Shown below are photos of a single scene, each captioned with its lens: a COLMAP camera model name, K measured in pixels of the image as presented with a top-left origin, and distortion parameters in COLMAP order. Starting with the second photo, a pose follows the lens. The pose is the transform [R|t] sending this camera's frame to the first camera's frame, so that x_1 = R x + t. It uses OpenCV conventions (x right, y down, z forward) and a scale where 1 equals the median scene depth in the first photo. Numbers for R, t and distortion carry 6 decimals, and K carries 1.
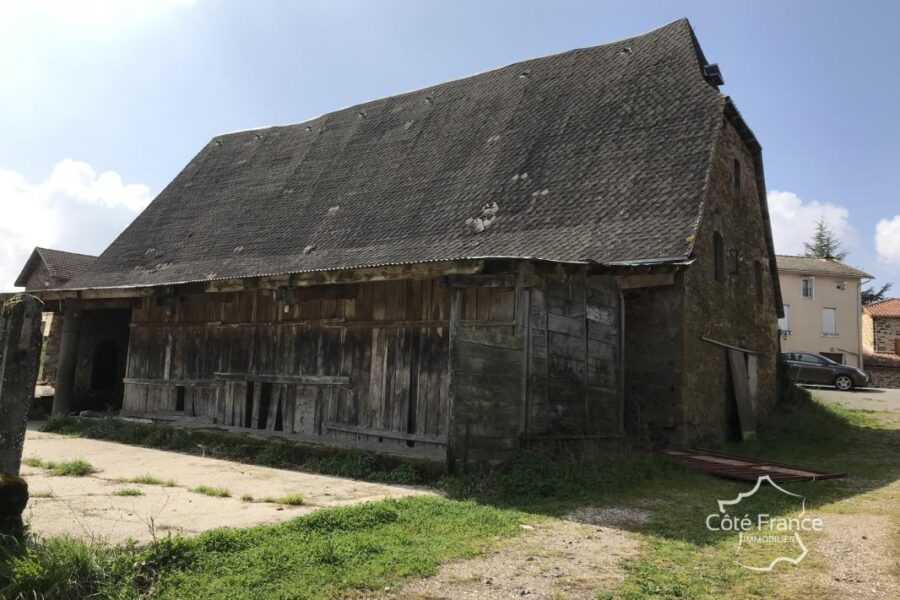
lens RADIAL K [[726.8, 0, 450.0], [0, 726.8, 300.0], [0, 0, 1]] dist [0.056707, -0.050659]
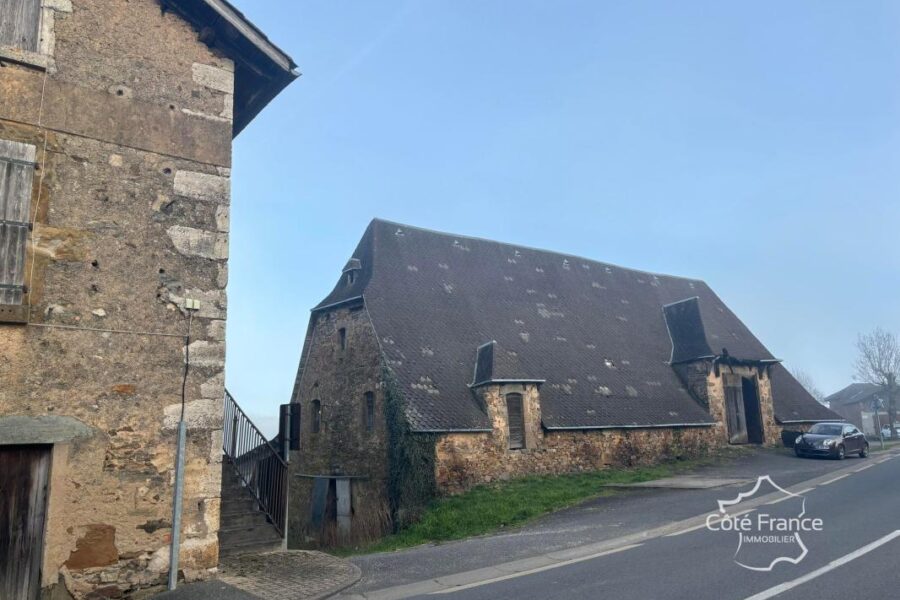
lens RADIAL K [[671.5, 0, 450.0], [0, 671.5, 300.0], [0, 0, 1]] dist [0.146047, -0.265211]
pose [[-0.315325, -0.231684, -0.920268, 2.291972], [0.136173, 0.948658, -0.285490, 0.213862], [0.939163, -0.215337, -0.267586, 2.384620]]
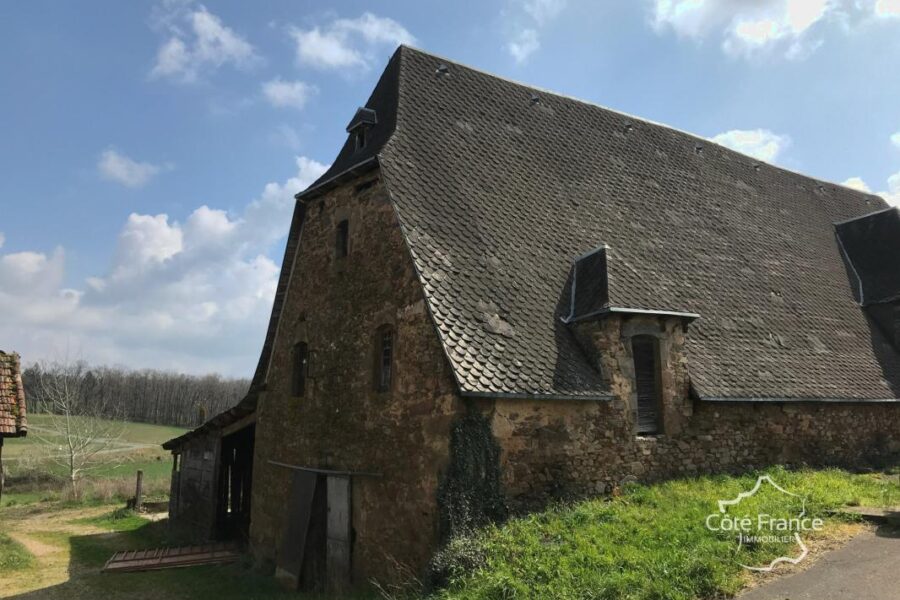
lens RADIAL K [[726.8, 0, 450.0], [0, 726.8, 300.0], [0, 0, 1]] dist [0.056707, -0.050659]
pose [[-0.358379, -0.192401, -0.913535, 1.632460], [0.102390, 0.964529, -0.243309, 0.143265], [0.927944, -0.180734, -0.325967, 2.106551]]
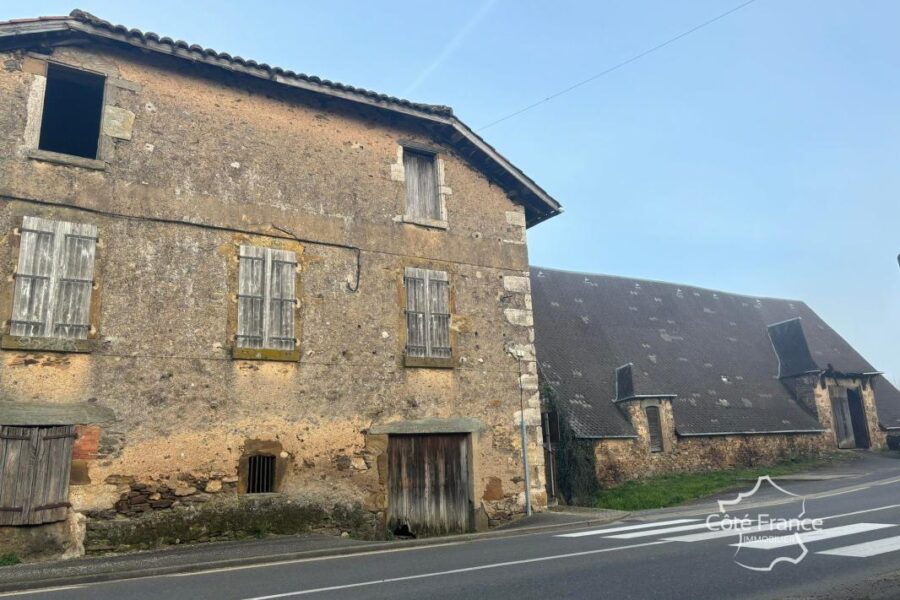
lens RADIAL K [[673.6, 0, 448.3], [0, 673.6, 286.7], [0, 0, 1]] dist [0.004846, 0.052550]
pose [[-0.423592, -0.259558, -0.867871, 2.796088], [0.134262, 0.929499, -0.343520, 0.261448], [0.895848, -0.262034, -0.358879, 2.306236]]
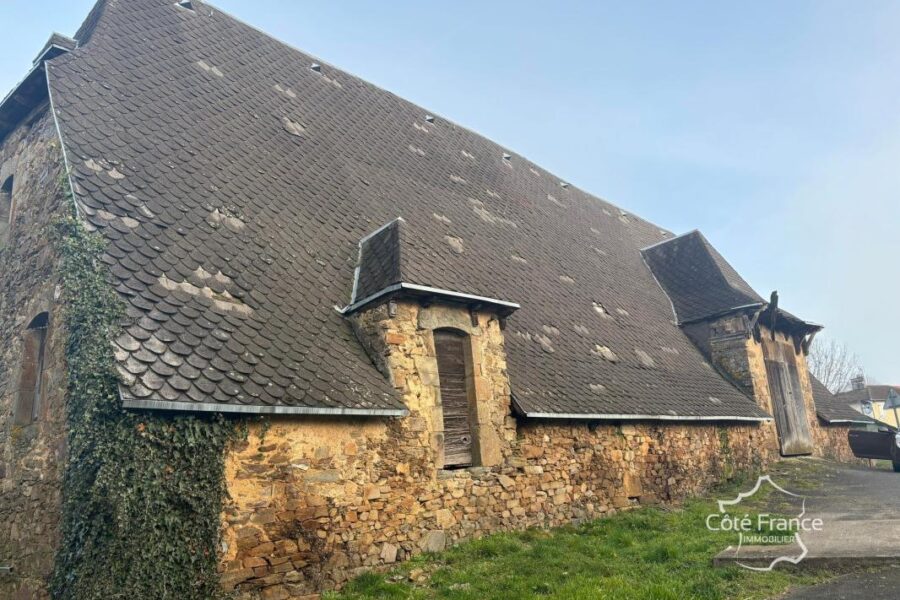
lens RADIAL K [[678.3, 0, 450.0], [0, 678.3, 300.0], [0, 0, 1]] dist [0.058978, -0.039471]
pose [[-0.133504, -0.288385, -0.948162, 1.232981], [0.186072, 0.932418, -0.309796, 0.156473], [0.973424, -0.217785, -0.070821, 2.069400]]
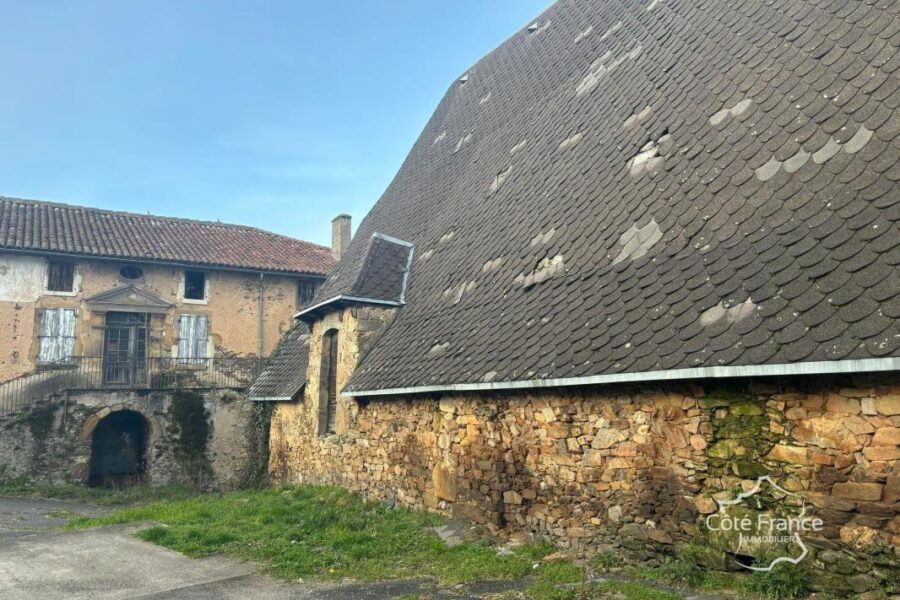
lens RADIAL K [[692.7, 0, 449.2], [0, 692.7, 279.4], [0, 0, 1]] dist [0.053895, -0.003452]
pose [[-0.905302, 0.033263, 0.423465, -0.027240], [-0.087804, 0.960744, -0.263177, 0.137309], [-0.415595, -0.275436, -0.866842, 2.812909]]
